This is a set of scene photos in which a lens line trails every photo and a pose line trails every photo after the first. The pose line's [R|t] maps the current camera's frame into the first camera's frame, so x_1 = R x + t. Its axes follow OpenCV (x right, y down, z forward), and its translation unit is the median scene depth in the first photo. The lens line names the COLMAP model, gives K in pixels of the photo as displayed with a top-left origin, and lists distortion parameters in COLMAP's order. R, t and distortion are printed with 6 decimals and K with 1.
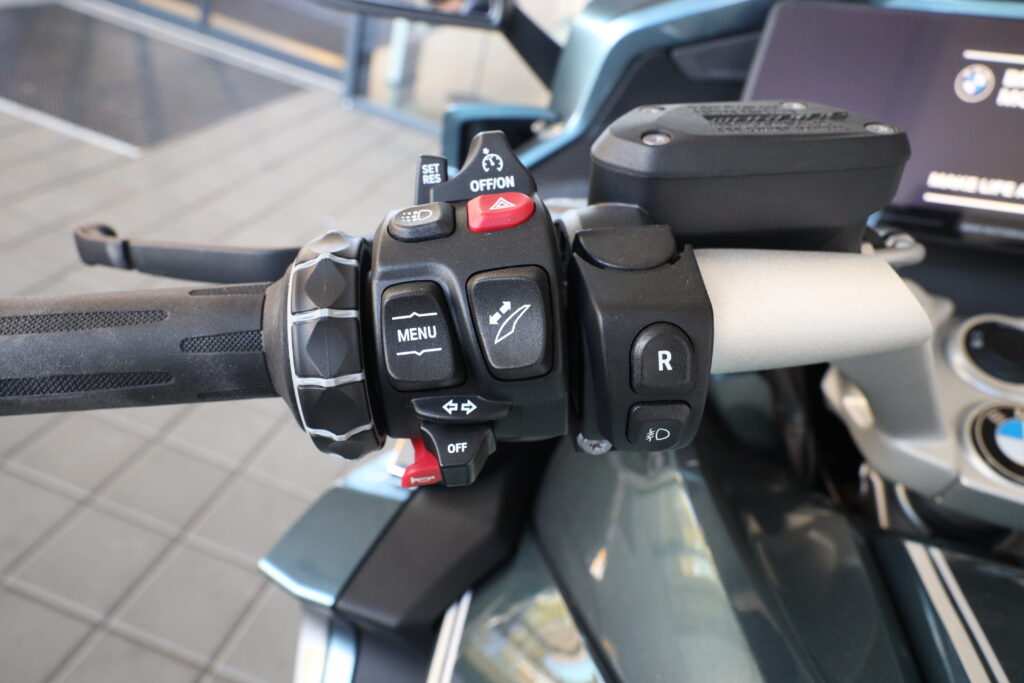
lens RADIAL K [[693.8, 0, 509.9], [0, 693.8, 356.6], [0, 0, 1]] dist [-0.003251, -0.000154]
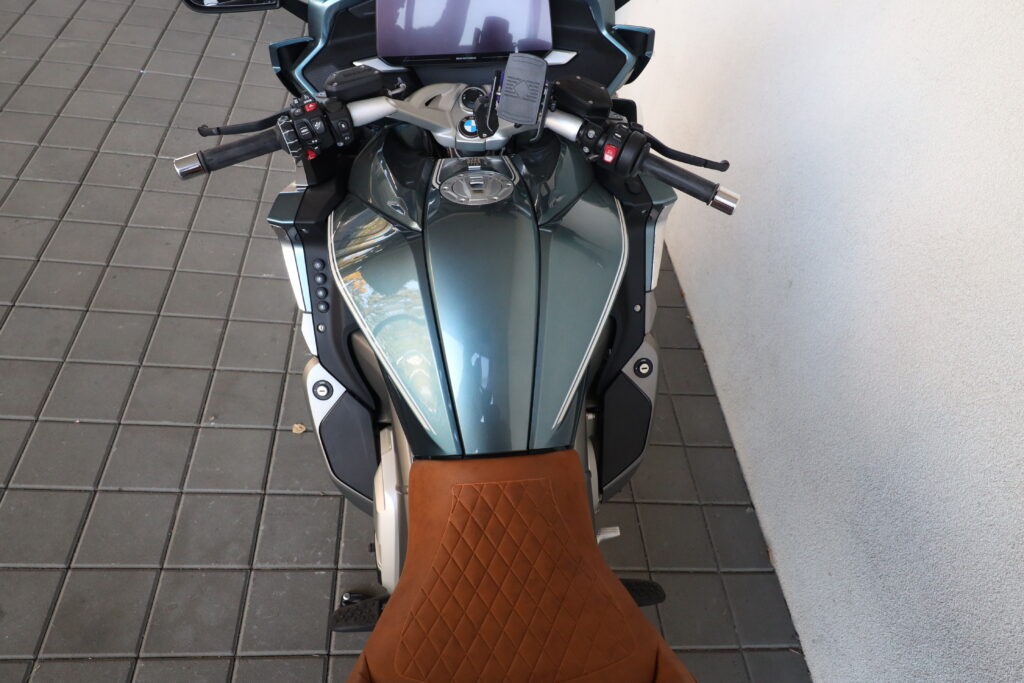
lens RADIAL K [[693.8, 0, 509.9], [0, 693.8, 356.6], [0, 0, 1]] dist [-0.003251, -0.000154]
pose [[0.946613, -0.285108, 0.150455, 0.079243], [0.227929, 0.921976, 0.313064, 0.241612], [-0.227973, -0.262058, 0.937739, -4.541890]]
